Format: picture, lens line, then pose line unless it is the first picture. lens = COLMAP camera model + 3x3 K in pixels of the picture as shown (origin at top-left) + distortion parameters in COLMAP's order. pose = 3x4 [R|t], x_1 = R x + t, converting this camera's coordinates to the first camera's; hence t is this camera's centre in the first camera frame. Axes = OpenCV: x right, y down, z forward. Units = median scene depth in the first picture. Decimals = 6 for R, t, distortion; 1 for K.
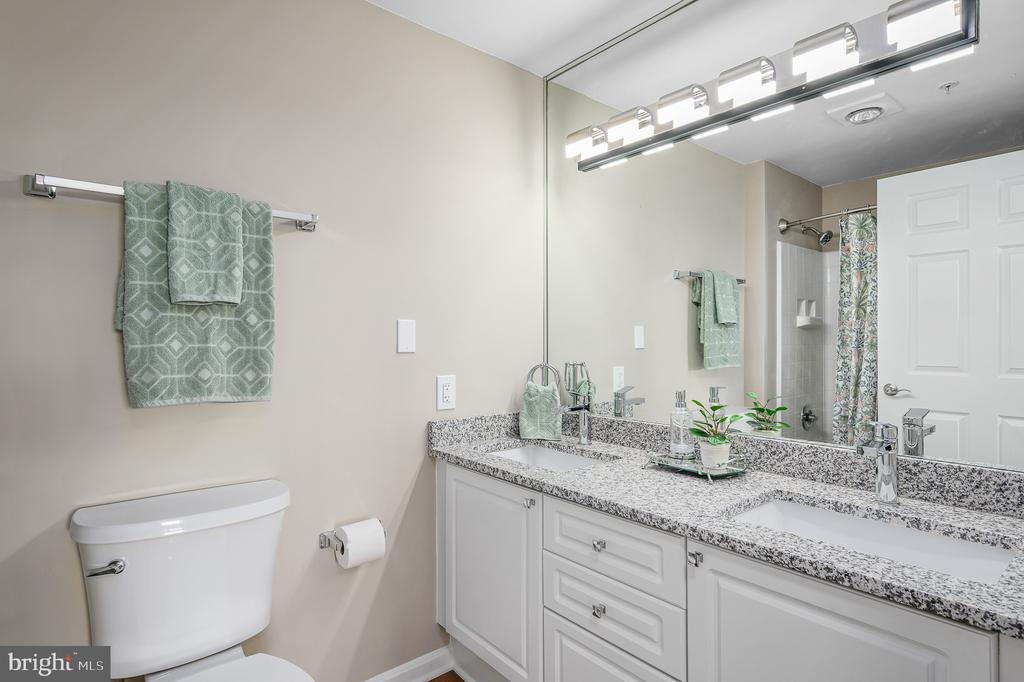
lens RADIAL K [[515.5, 0, 512.0], [0, 515.5, 341.0], [0, 0, 1]] dist [0.000041, -0.000844]
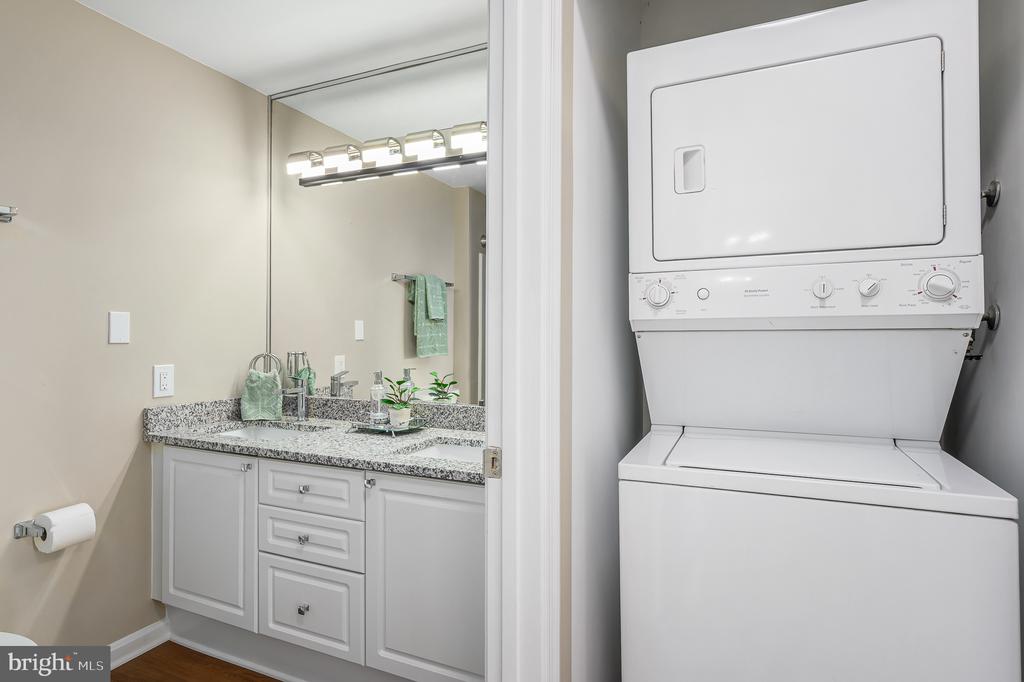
lens RADIAL K [[540.8, 0, 512.8], [0, 540.8, 330.6], [0, 0, 1]] dist [0.000276, -0.001216]
pose [[0.896881, 0.005563, 0.442236, 0.028411], [-0.002543, 0.999969, -0.007422, 0.002570], [-0.442264, 0.005532, 0.896868, -0.368158]]
